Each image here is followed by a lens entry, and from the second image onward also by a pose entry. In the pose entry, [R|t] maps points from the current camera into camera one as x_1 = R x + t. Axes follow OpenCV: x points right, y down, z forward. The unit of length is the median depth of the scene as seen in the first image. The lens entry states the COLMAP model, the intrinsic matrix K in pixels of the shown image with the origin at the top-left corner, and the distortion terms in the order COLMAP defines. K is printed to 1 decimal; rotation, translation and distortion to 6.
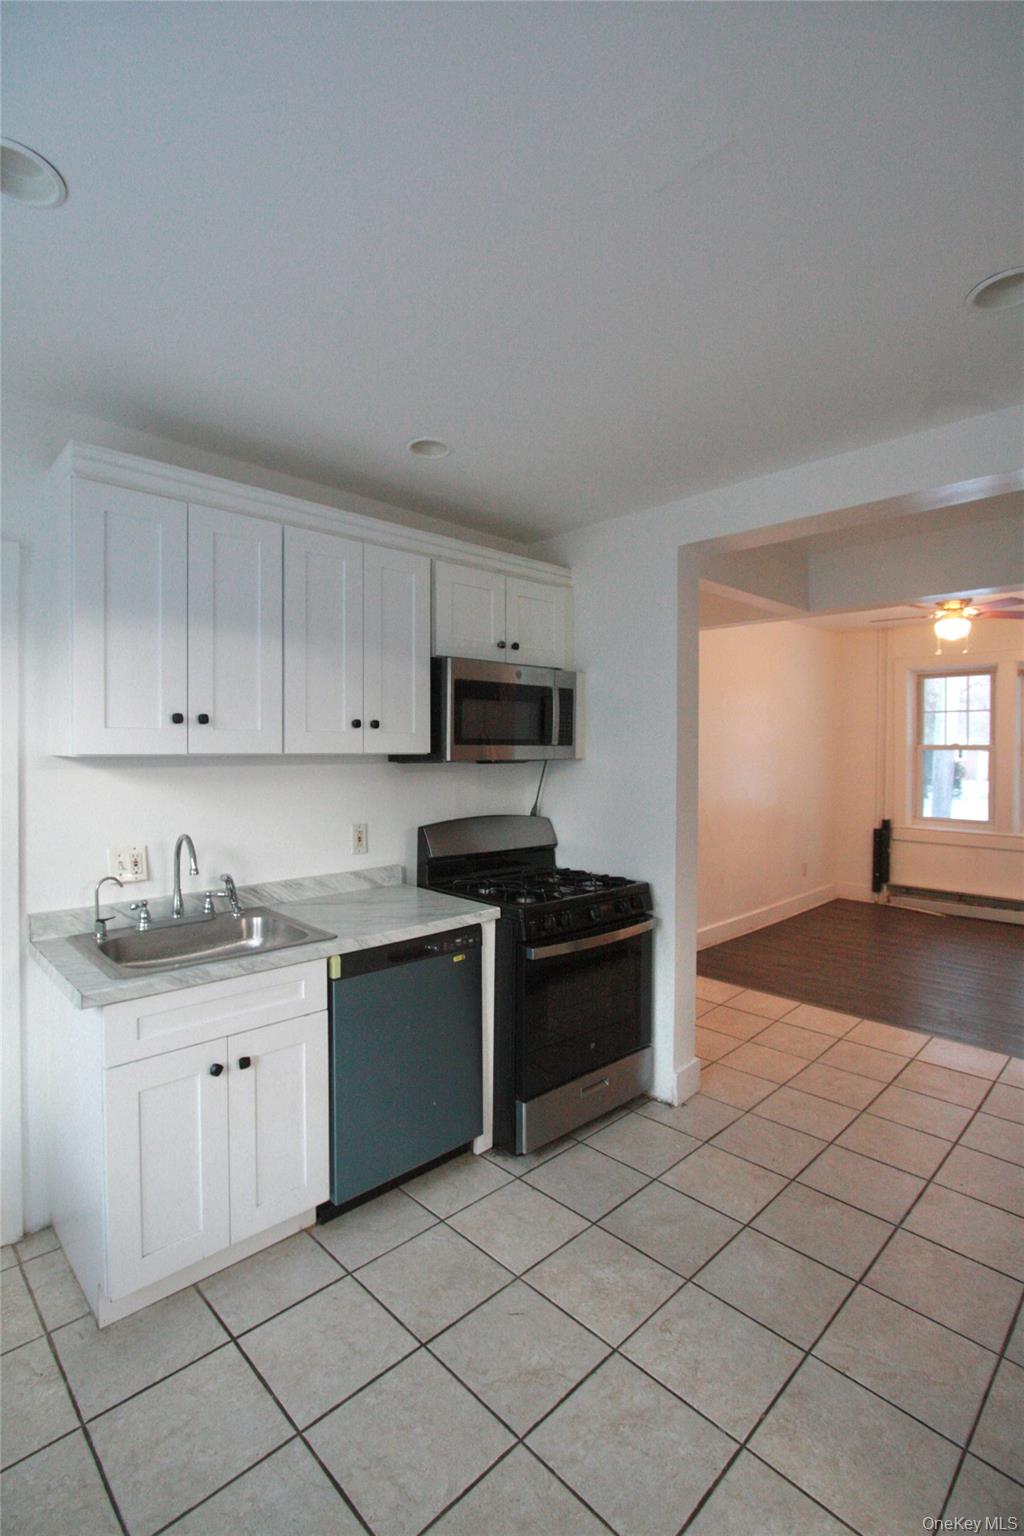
lens RADIAL K [[712.7, 0, 499.8], [0, 712.7, 762.4], [0, 0, 1]] dist [-0.013544, 0.000733]
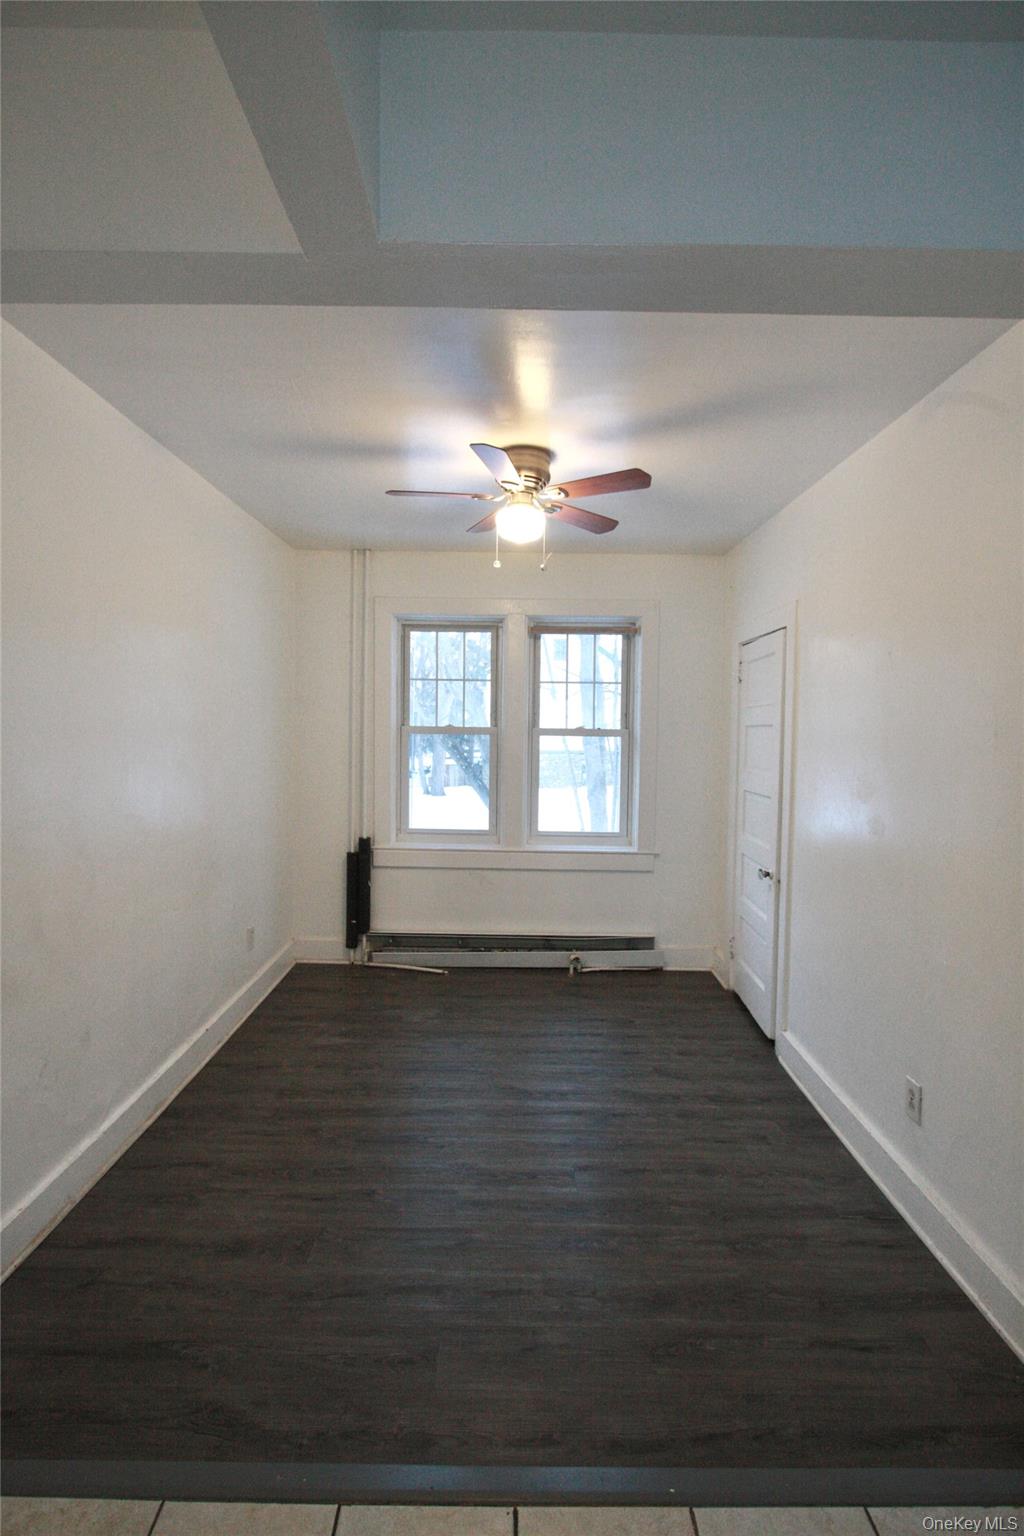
lens RADIAL K [[712.7, 0, 504.2], [0, 712.7, 756.5], [0, 0, 1]] dist [-0.013544, 0.000733]
pose [[0.691956, -0.017061, 0.721738, 0.218010], [0.001647, 0.999755, 0.022053, -0.014097], [-0.721938, -0.014071, 0.691815, 0.628675]]
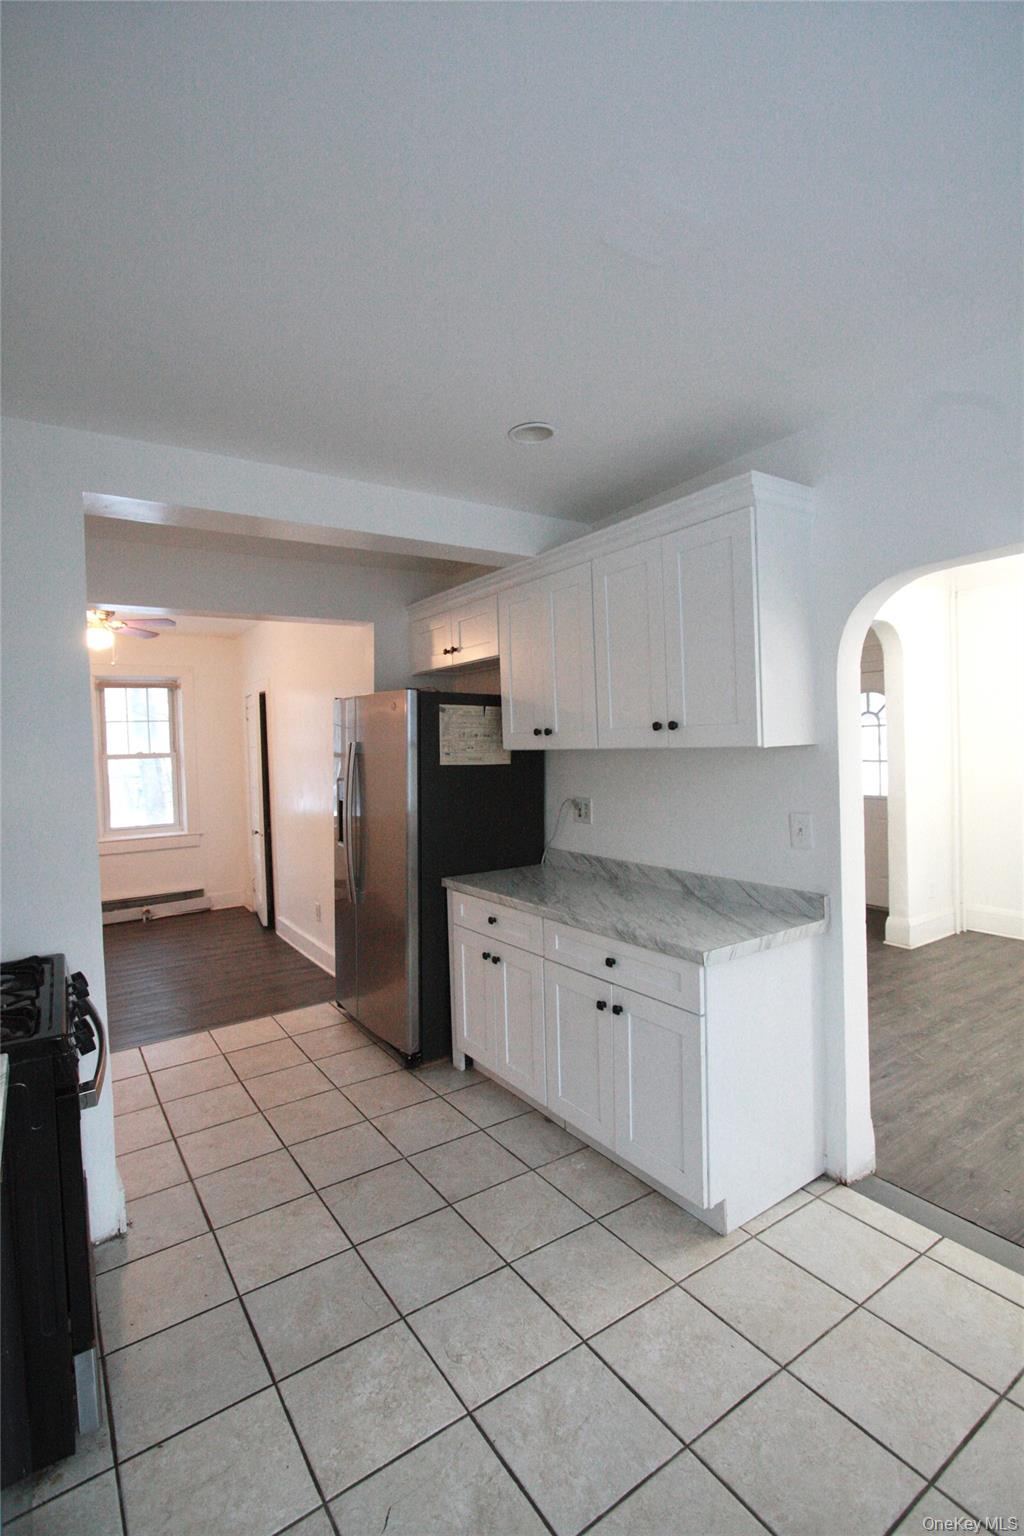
lens RADIAL K [[712.7, 0, 505.2], [0, 712.7, 762.4], [0, 0, 1]] dist [-0.013544, 0.000733]
pose [[0.173463, -0.032343, 0.984309, -0.255868], [0.051996, 0.998367, 0.023641, -0.008930], [-0.983467, 0.047079, 0.174861, 0.278361]]
